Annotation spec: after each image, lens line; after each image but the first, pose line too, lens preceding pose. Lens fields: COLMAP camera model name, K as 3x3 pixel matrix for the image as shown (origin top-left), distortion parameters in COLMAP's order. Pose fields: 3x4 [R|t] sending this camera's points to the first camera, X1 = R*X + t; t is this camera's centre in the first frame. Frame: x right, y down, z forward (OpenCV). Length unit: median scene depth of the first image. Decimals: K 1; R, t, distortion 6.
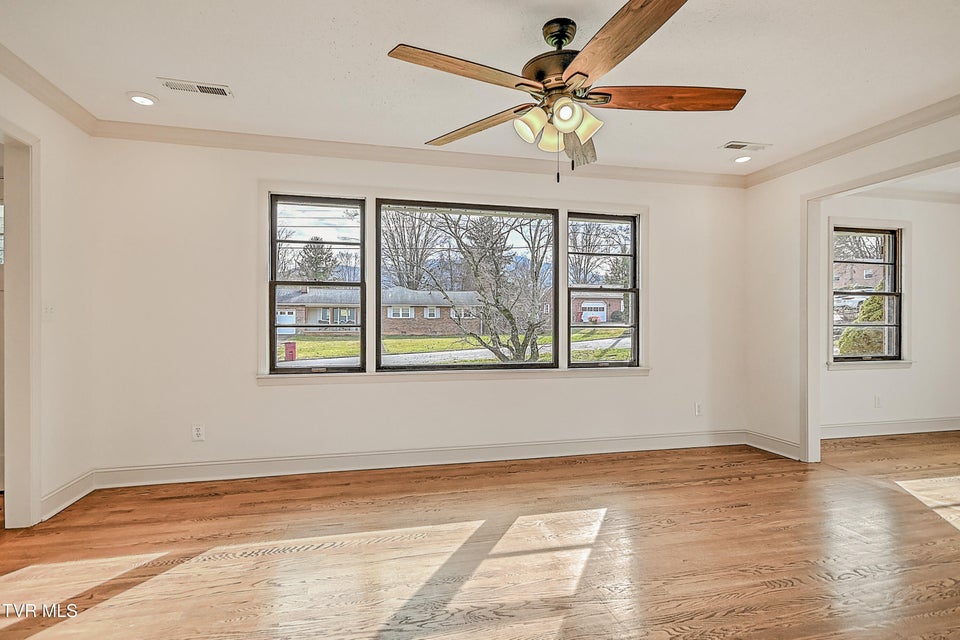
lens RADIAL K [[489.1, 0, 477.6], [0, 489.1, 325.2], [0, 0, 1]] dist [0.022476, -0.005821]
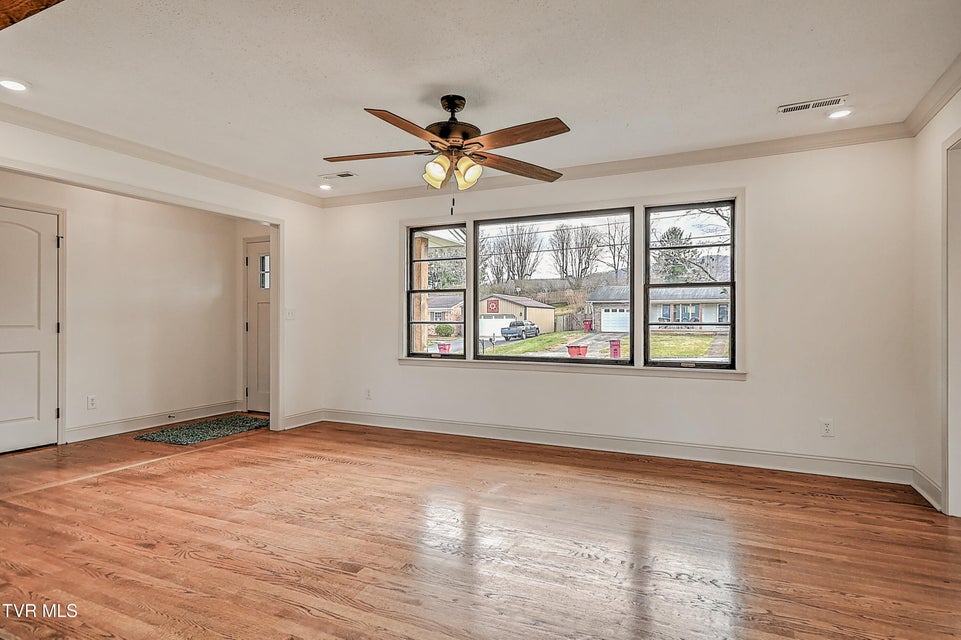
lens RADIAL K [[531.0, 0, 478.9], [0, 531.0, 320.1], [0, 0, 1]] dist [0.017893, 0.009131]
pose [[0.770687, -0.001059, -0.637213, 0.682360], [-0.002586, 0.999985, -0.004789, 0.001244], [0.637209, 0.005339, 0.770673, -0.039030]]
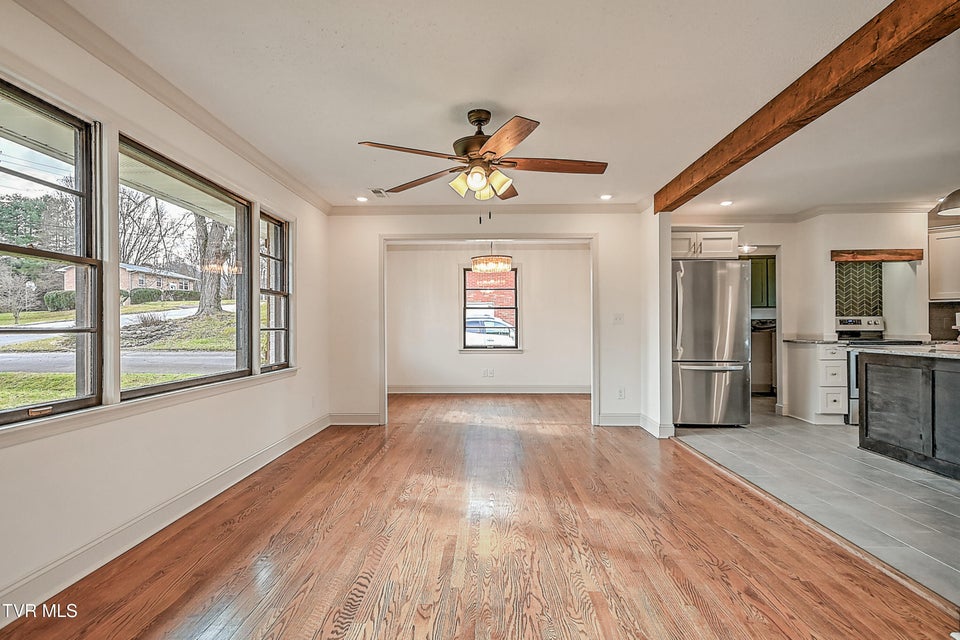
lens RADIAL K [[530.4, 0, 473.9], [0, 530.4, 322.8], [0, 0, 1]] dist [0.017893, 0.009131]
pose [[0.263145, 0.004669, 0.964745, -0.773766], [0.008022, 0.999943, -0.007028, 0.000775], [-0.964723, 0.009589, 0.263092, 0.372556]]
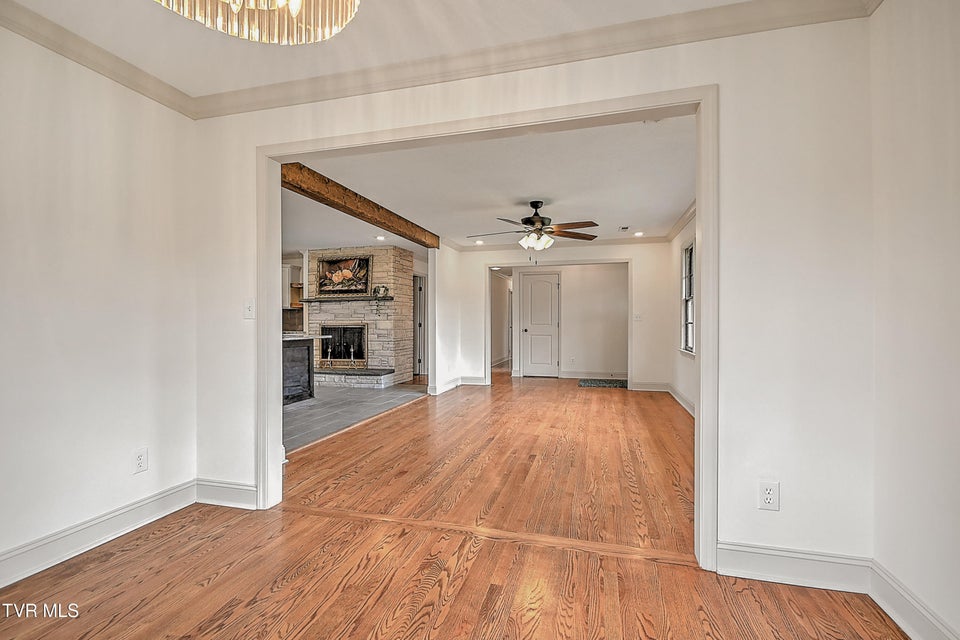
lens RADIAL K [[422.0, 0, 471.1], [0, 422.0, 322.8], [0, 0, 1]] dist [0.006902, -0.004895]
pose [[-0.498657, -0.001753, -0.866798, 1.310498], [-0.006525, 0.999977, 0.001731, 0.002060], [0.866775, 0.006519, -0.498657, 1.073500]]
